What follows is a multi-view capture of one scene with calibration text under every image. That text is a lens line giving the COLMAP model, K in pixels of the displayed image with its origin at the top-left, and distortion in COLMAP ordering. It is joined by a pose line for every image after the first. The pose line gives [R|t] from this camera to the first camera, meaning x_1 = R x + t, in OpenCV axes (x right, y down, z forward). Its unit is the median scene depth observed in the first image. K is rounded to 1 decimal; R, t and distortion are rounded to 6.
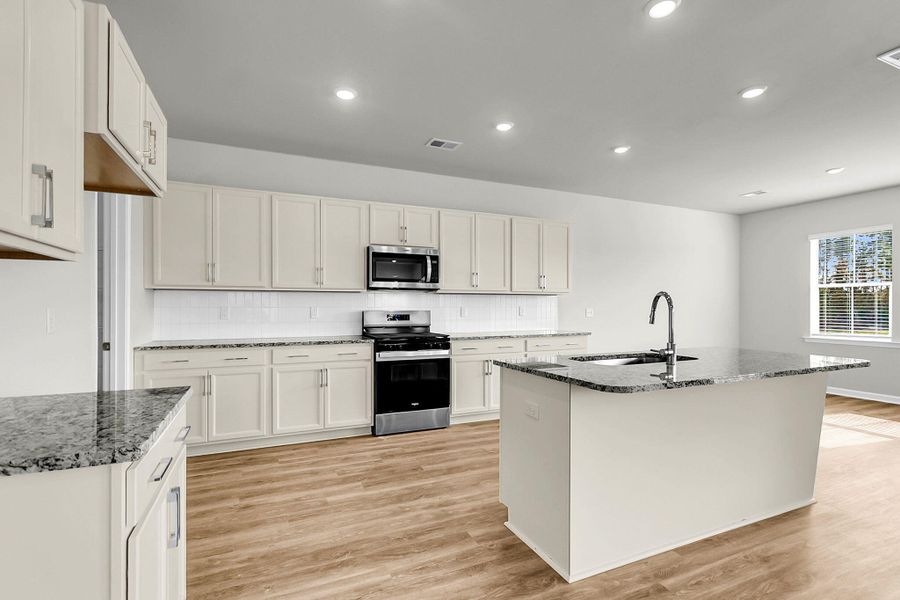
lens RADIAL K [[439.8, 0, 450.0], [0, 439.8, 300.0], [0, 0, 1]] dist [-0.000987, -0.000090]
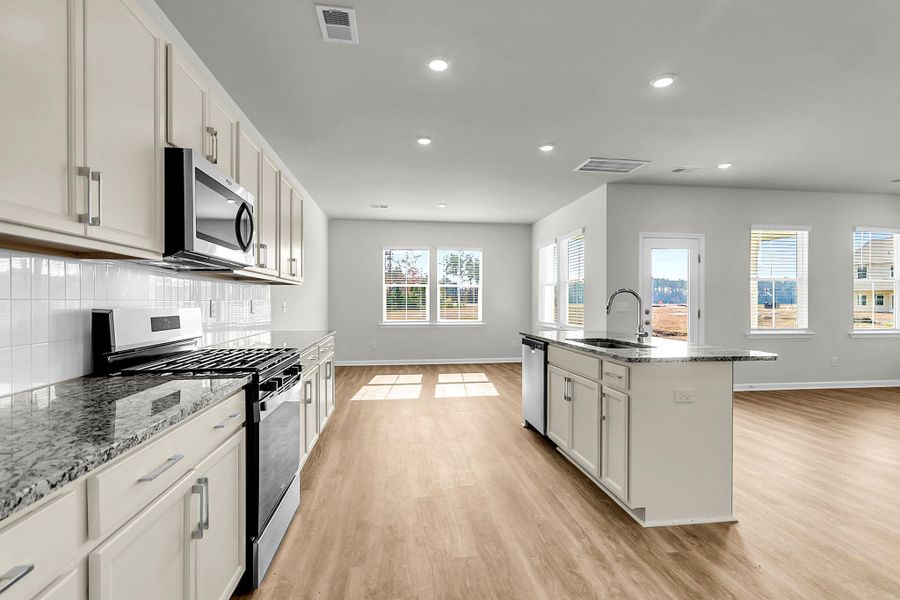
lens RADIAL K [[422.3, 0, 451.6], [0, 422.3, 303.5], [0, 0, 1]] dist [-0.000227, 0.000134]
pose [[0.268261, -0.006661, 0.963323, -0.664026], [-0.011869, 0.999877, 0.010219, 0.014671], [-0.963273, -0.014175, 0.268149, 0.885739]]
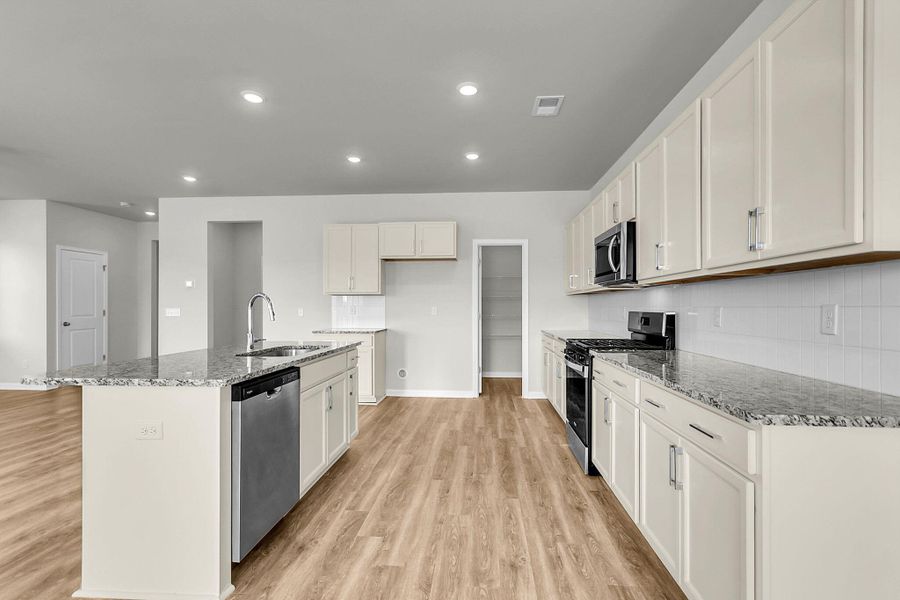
lens RADIAL K [[422.3, 0, 451.6], [0, 422.3, 303.5], [0, 0, 1]] dist [-0.000227, 0.000134]
pose [[-0.469846, -0.007495, -0.882717, 0.959200], [0.005987, 0.999914, -0.011677, 0.021489], [0.882728, -0.010772, -0.469761, 1.532415]]
